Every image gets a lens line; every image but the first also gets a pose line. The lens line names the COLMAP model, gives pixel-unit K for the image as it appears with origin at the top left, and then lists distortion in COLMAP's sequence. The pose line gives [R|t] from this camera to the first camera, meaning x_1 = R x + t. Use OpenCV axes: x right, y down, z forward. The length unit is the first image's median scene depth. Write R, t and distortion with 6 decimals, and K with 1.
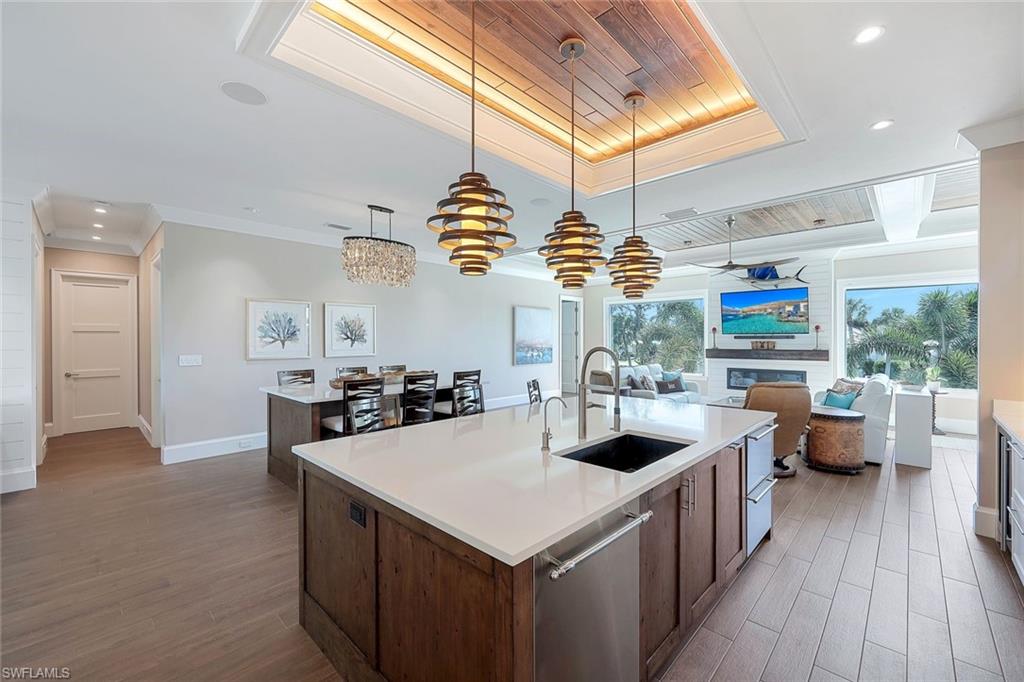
lens RADIAL K [[420.5, 0, 504.2], [0, 420.5, 343.2], [0, 0, 1]] dist [0.001593, -0.000069]
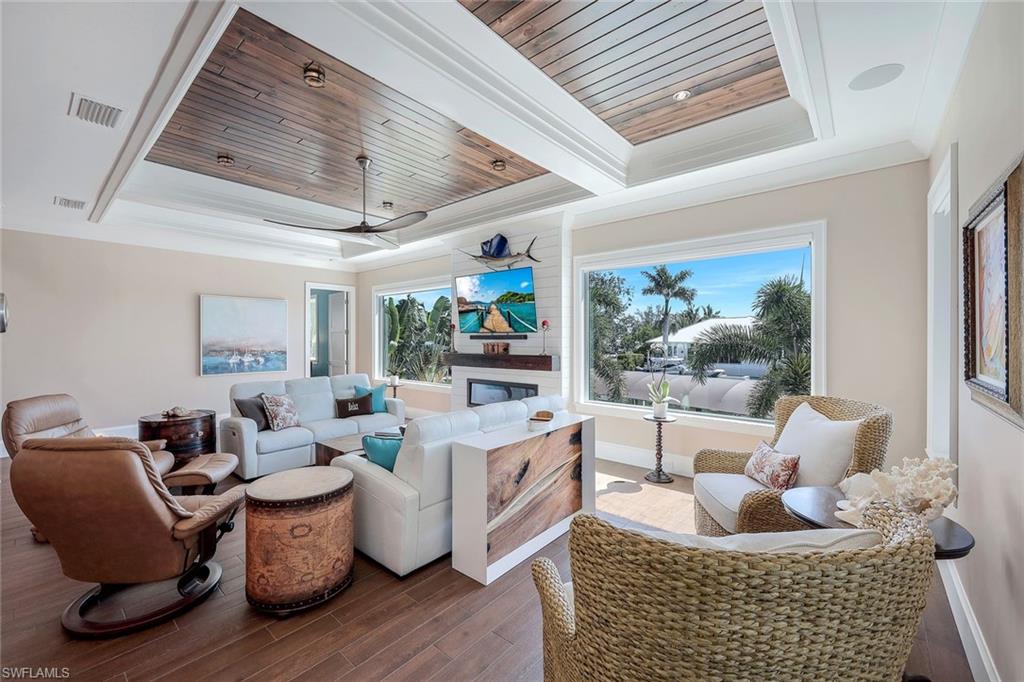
lens RADIAL K [[420.5, 0, 508.2], [0, 420.5, 337.6], [0, 0, 1]] dist [0.001593, -0.000069]
pose [[0.998286, -0.000294, 0.058521, 0.790020], [0.000933, 0.999940, -0.010892, -0.007145], [-0.058514, 0.010928, 0.998227, 0.364512]]
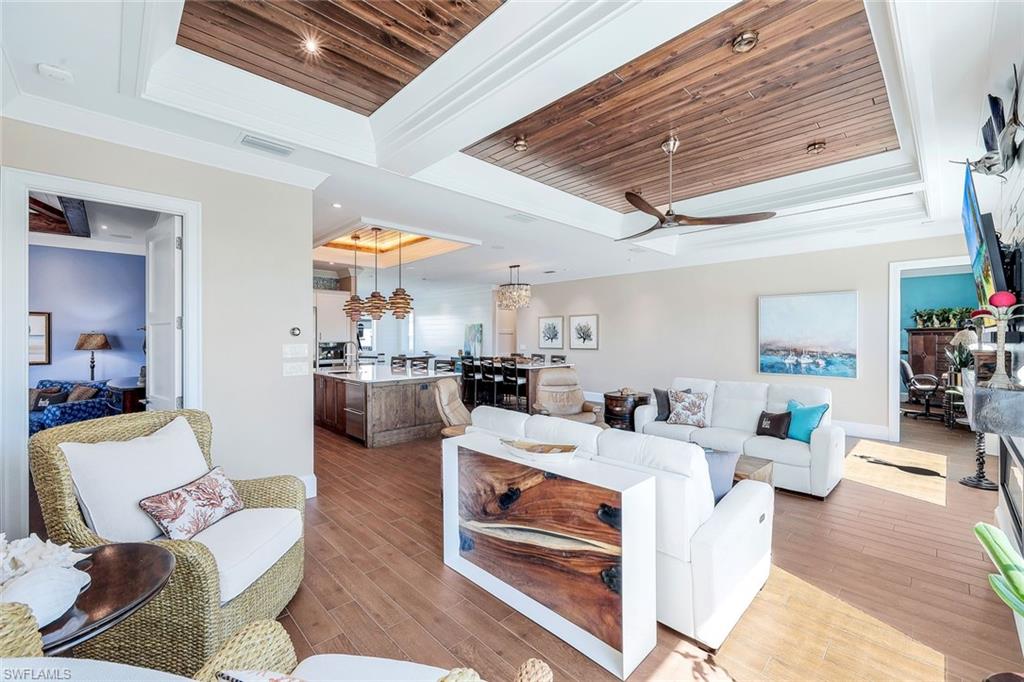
lens RADIAL K [[420.5, 0, 514.2], [0, 420.5, 338.0], [0, 0, 1]] dist [0.001593, -0.000069]
pose [[-0.036560, 0.003901, -0.999324, 1.253249], [-0.011246, 0.999927, 0.004314, -0.014844], [0.999268, 0.011396, -0.036514, 0.881230]]
